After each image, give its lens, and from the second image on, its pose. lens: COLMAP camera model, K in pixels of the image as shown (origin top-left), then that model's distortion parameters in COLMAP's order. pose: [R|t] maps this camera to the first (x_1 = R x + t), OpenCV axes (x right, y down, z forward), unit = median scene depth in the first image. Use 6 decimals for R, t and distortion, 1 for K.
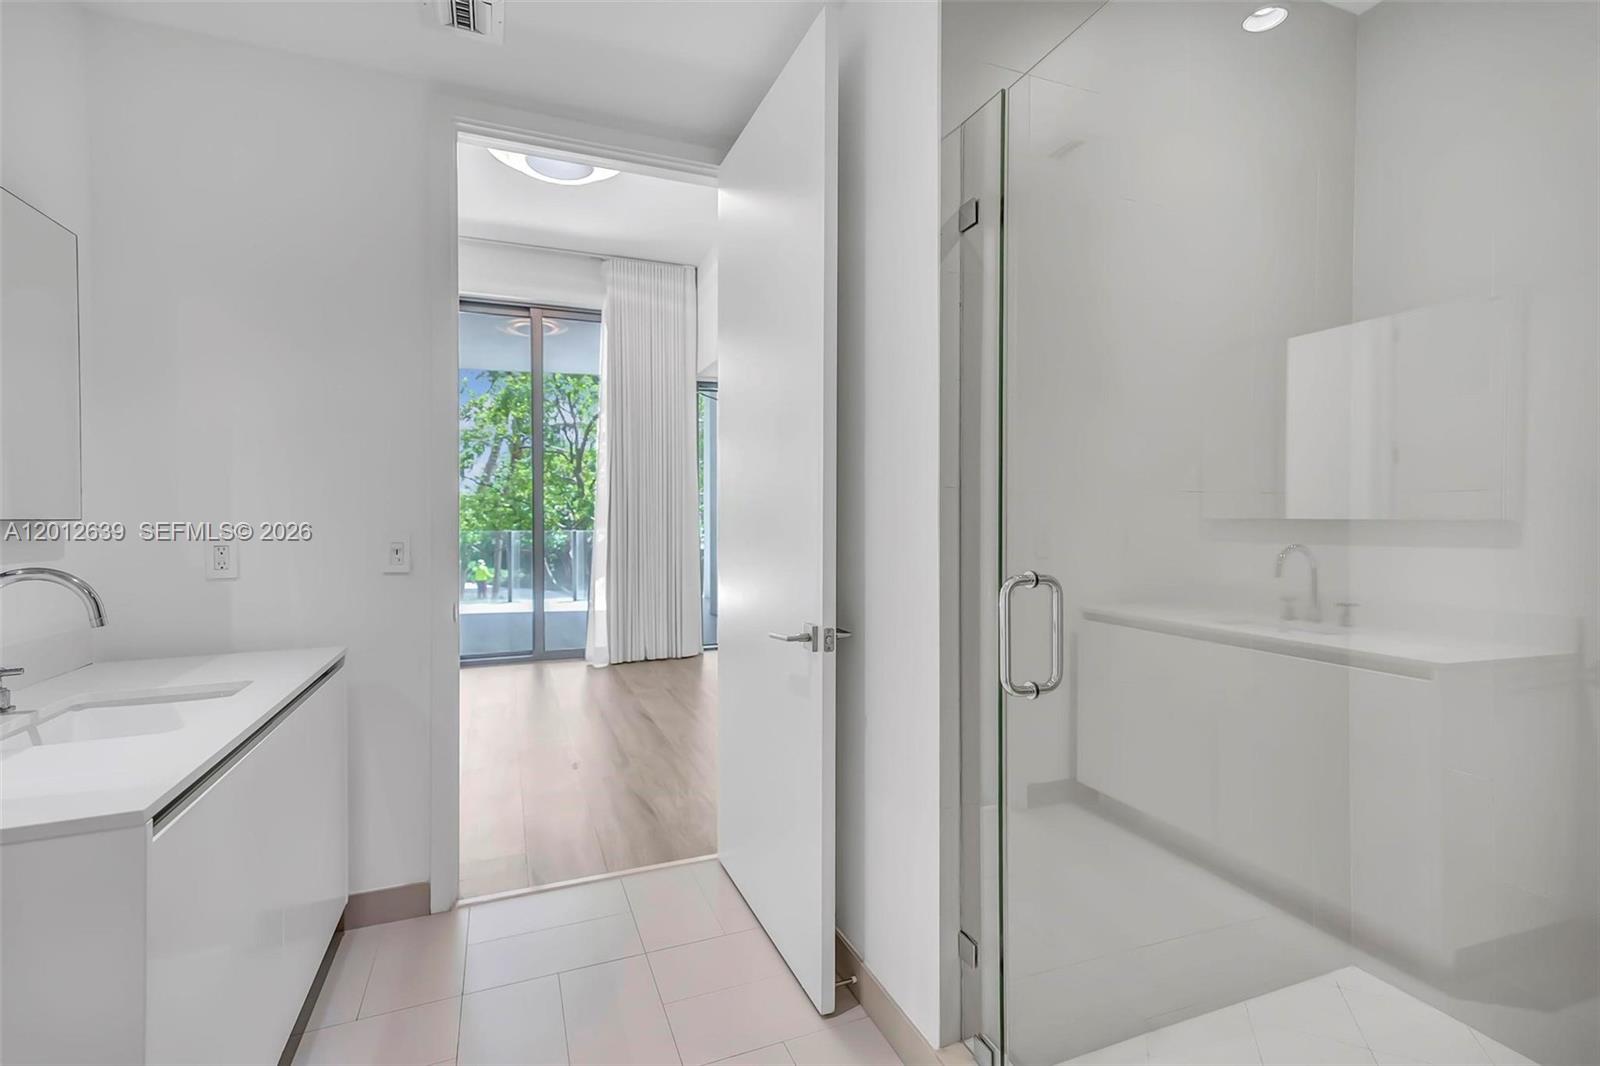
lens RADIAL K [[728.0, 0, 793.6], [0, 728.0, 520.2], [0, 0, 1]] dist [0.021474, 0.000179]
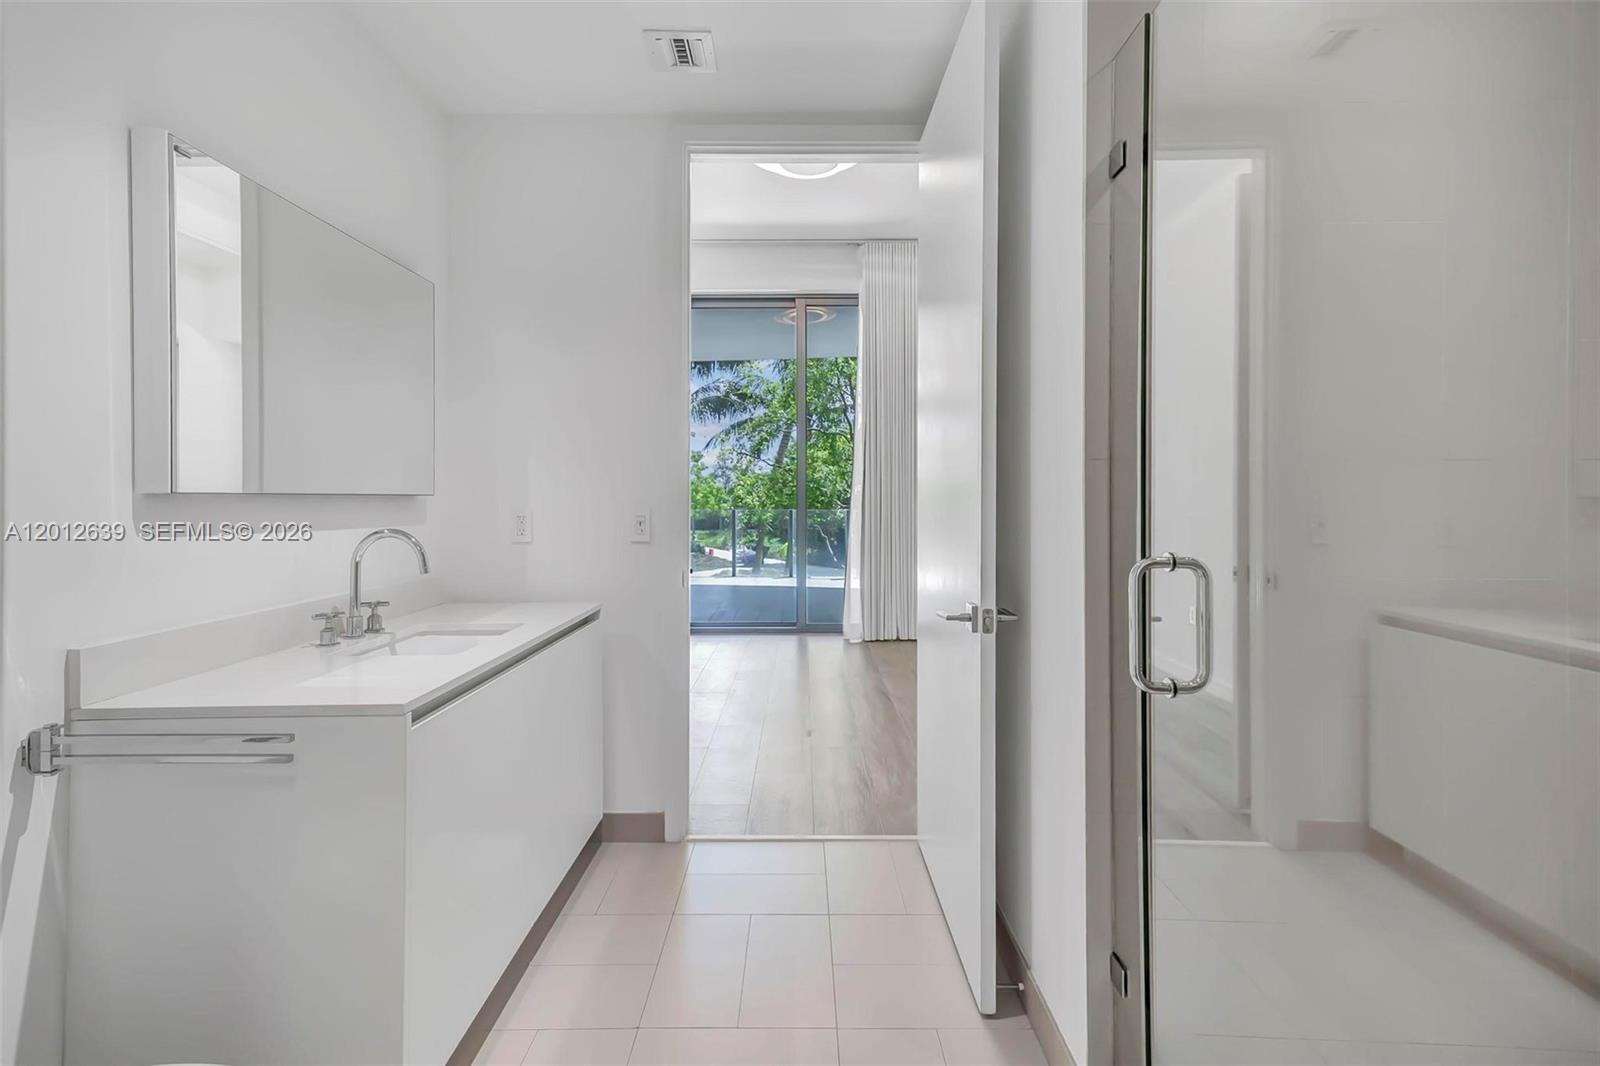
lens RADIAL K [[750.5, 0, 797.3], [0, 750.5, 494.0], [0, 0, 1]] dist [0.021643, 0.000170]
pose [[0.924821, 0.001054, -0.380402, 0.140976], [-0.004602, 0.999954, -0.008417, 0.004866], [0.380375, 0.009535, 0.924783, -0.007599]]
